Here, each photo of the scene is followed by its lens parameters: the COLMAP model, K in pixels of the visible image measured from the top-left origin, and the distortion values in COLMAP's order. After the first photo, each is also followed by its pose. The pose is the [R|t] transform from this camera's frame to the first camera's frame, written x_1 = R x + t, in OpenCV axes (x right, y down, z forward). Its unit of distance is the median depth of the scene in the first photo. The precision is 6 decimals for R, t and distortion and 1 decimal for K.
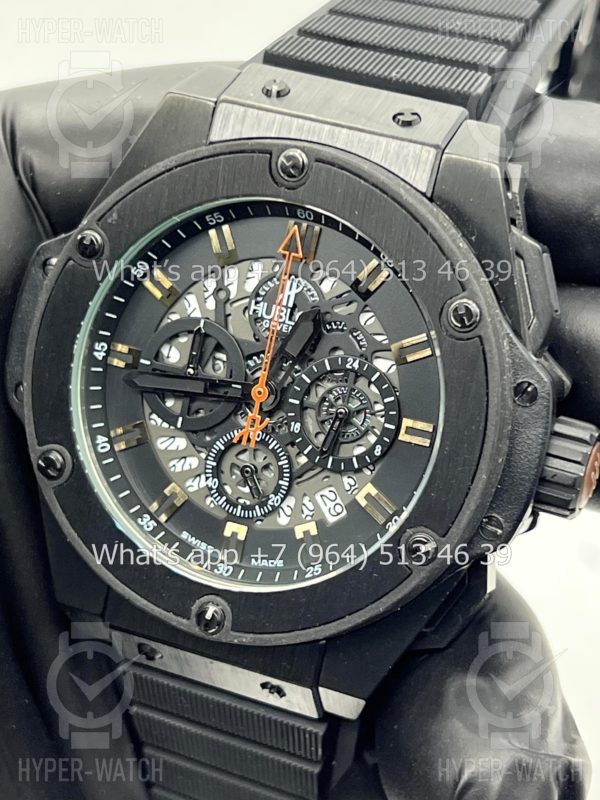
lens RADIAL K [[1890.5, 0, 300.0], [0, 1890.5, 400.0], [0, 0, 1]] dist [0.241753, -0.204901]
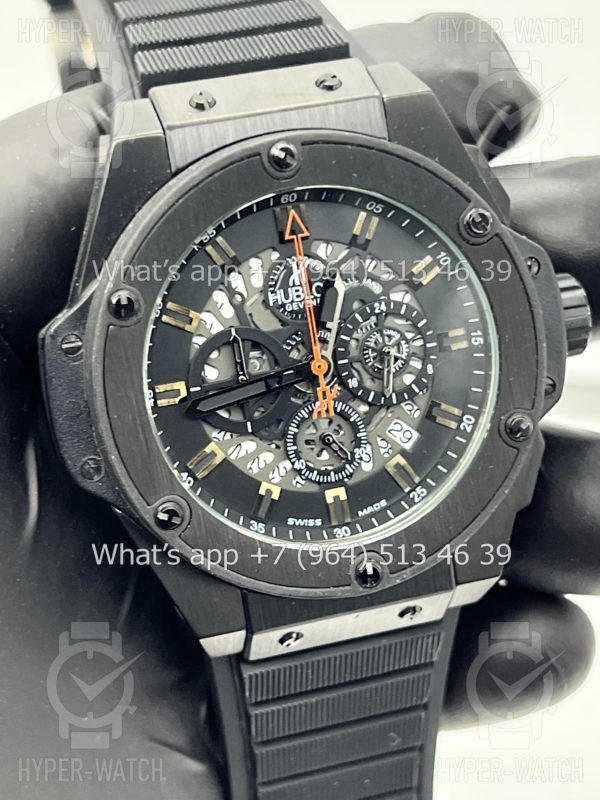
lens RADIAL K [[1890.5, 0, 300.0], [0, 1890.5, 400.0], [0, 0, 1]] dist [0.241753, -0.204901]
pose [[0.782239, -0.413777, 0.465716, -0.535121], [0.395822, 0.907384, 0.141345, -0.141987], [-0.481069, 0.073775, 0.873573, 0.064517]]
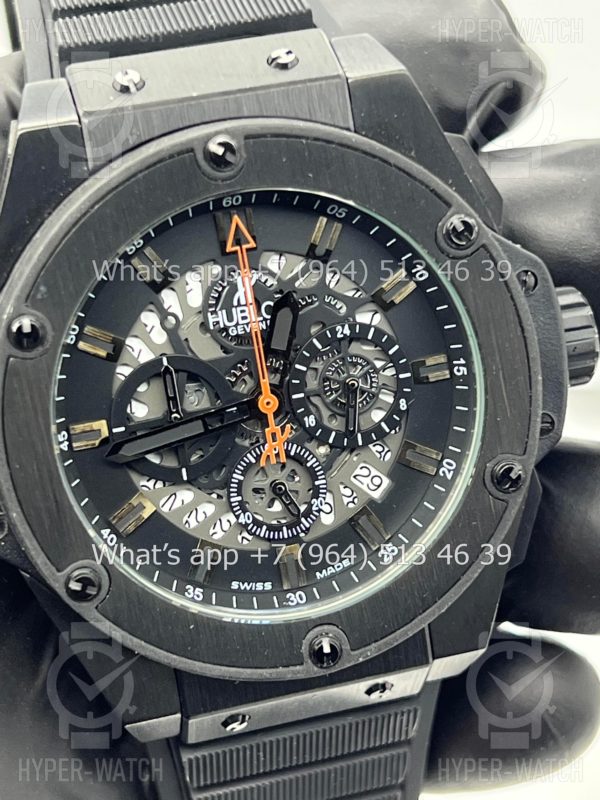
lens RADIAL K [[1890.5, 0, 300.0], [0, 1890.5, 400.0], [0, 0, 1]] dist [0.241753, -0.204901]
pose [[0.796248, -0.426062, 0.429489, -0.391283], [0.392541, 0.904057, 0.169093, -0.149980], [-0.460327, 0.033952, 0.887100, 0.193801]]
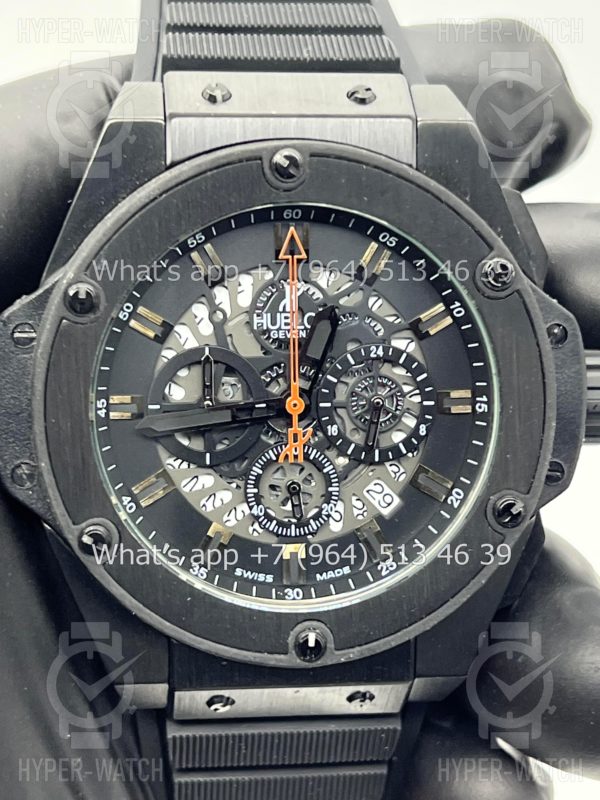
lens RADIAL K [[1890.5, 0, 300.0], [0, 1890.5, 400.0], [0, 0, 1]] dist [0.241753, -0.204901]
pose [[0.885945, -0.258652, 0.384969, -0.384790], [0.249694, 0.965489, 0.074059, -0.076142], [-0.390839, 0.030512, 0.919953, 0.114335]]
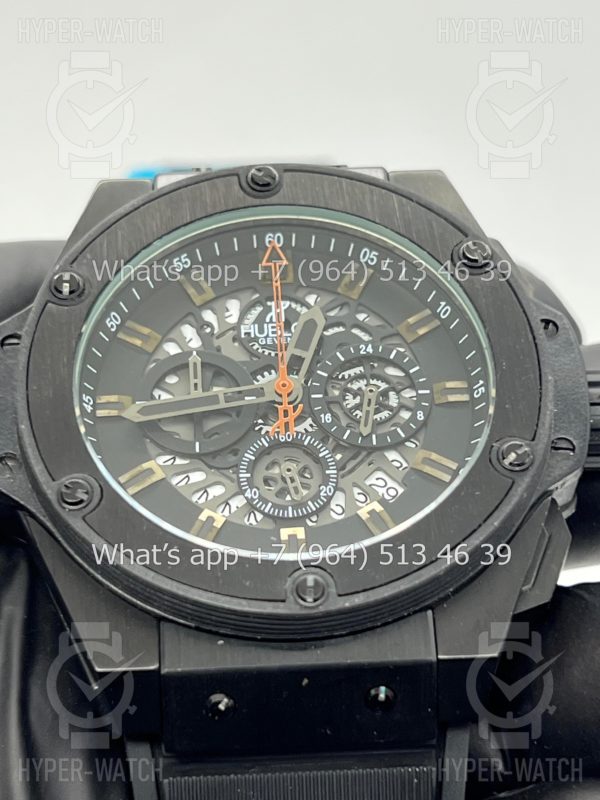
lens RADIAL K [[1890.5, 0, 300.0], [0, 1890.5, 400.0], [0, 0, 1]] dist [0.241753, -0.204901]
pose [[0.906490, -0.060438, 0.417879, -0.403783], [0.297643, 0.793435, -0.530913, 0.499004], [-0.299473, 0.605647, 0.737230, 0.306219]]
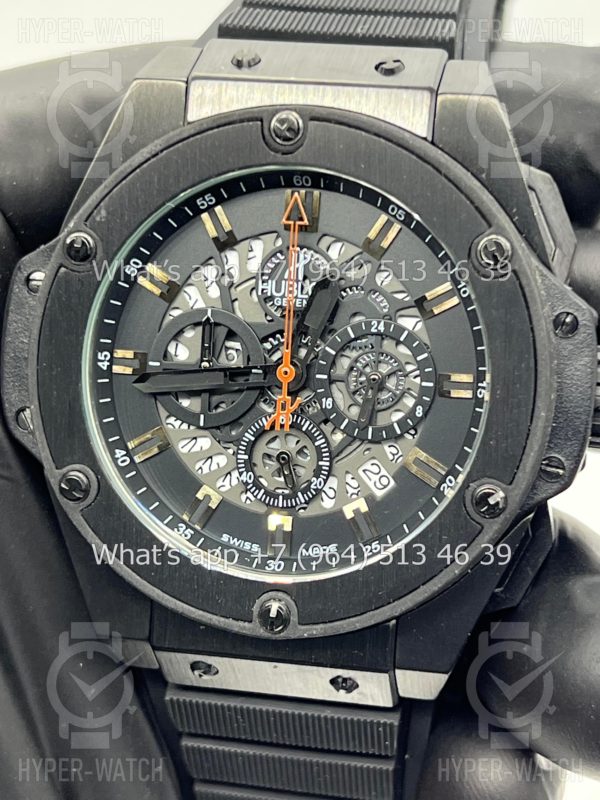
lens RADIAL K [[1890.5, 0, 300.0], [0, 1890.5, 400.0], [0, 0, 1]] dist [0.241753, -0.204901]
pose [[0.980324, -0.159261, 0.116626, -0.126080], [0.164708, 0.985587, -0.038592, 0.047135], [-0.108799, 0.057042, 0.992426, 0.057169]]
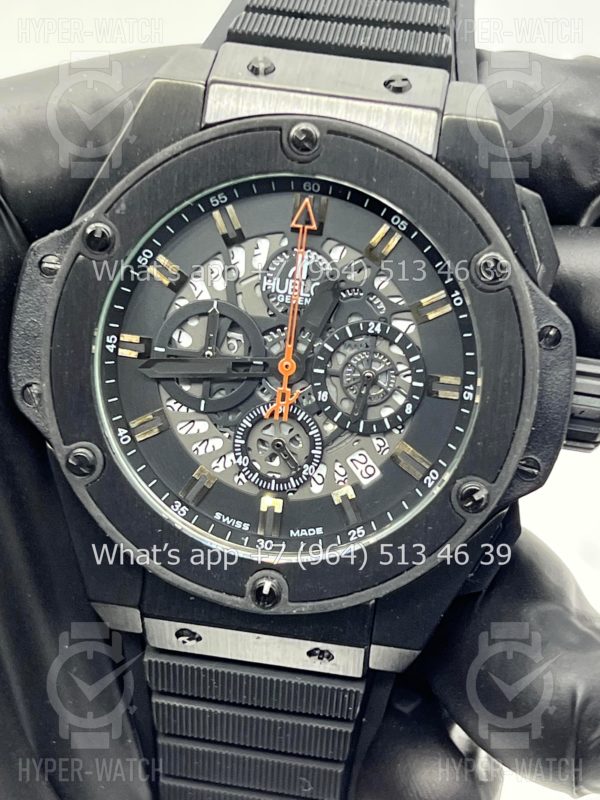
lens RADIAL K [[1890.5, 0, 300.0], [0, 1890.5, 400.0], [0, 0, 1]] dist [0.241753, -0.204901]
pose [[0.970032, -0.115299, 0.213877, -0.231558], [0.113342, 0.993325, 0.021435, -0.006743], [-0.214921, 0.003449, 0.976625, 0.007767]]
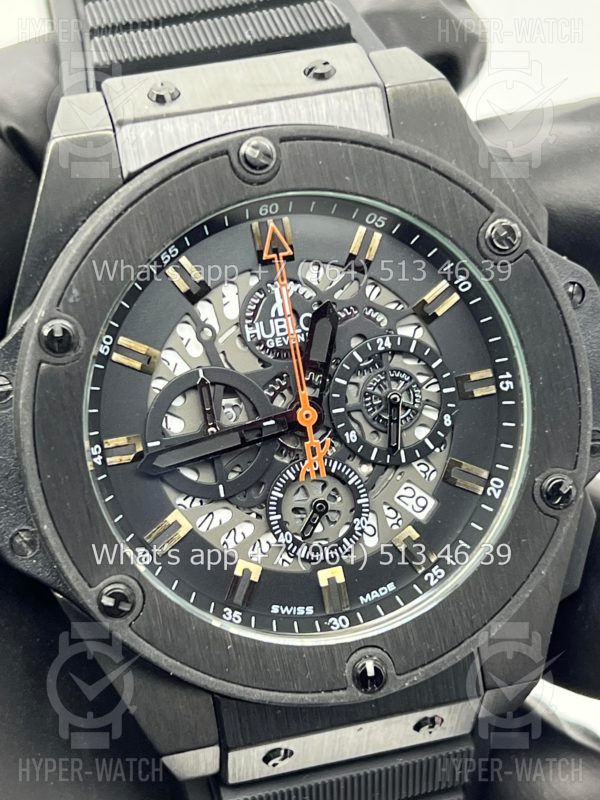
lens RADIAL K [[1890.5, 0, 300.0], [0, 1890.5, 400.0], [0, 0, 1]] dist [0.241753, -0.204901]
pose [[0.808879, -0.389806, 0.440190, -0.401369], [0.405070, 0.912089, 0.063348, -0.066463], [-0.426186, 0.127066, 0.895667, 0.217882]]
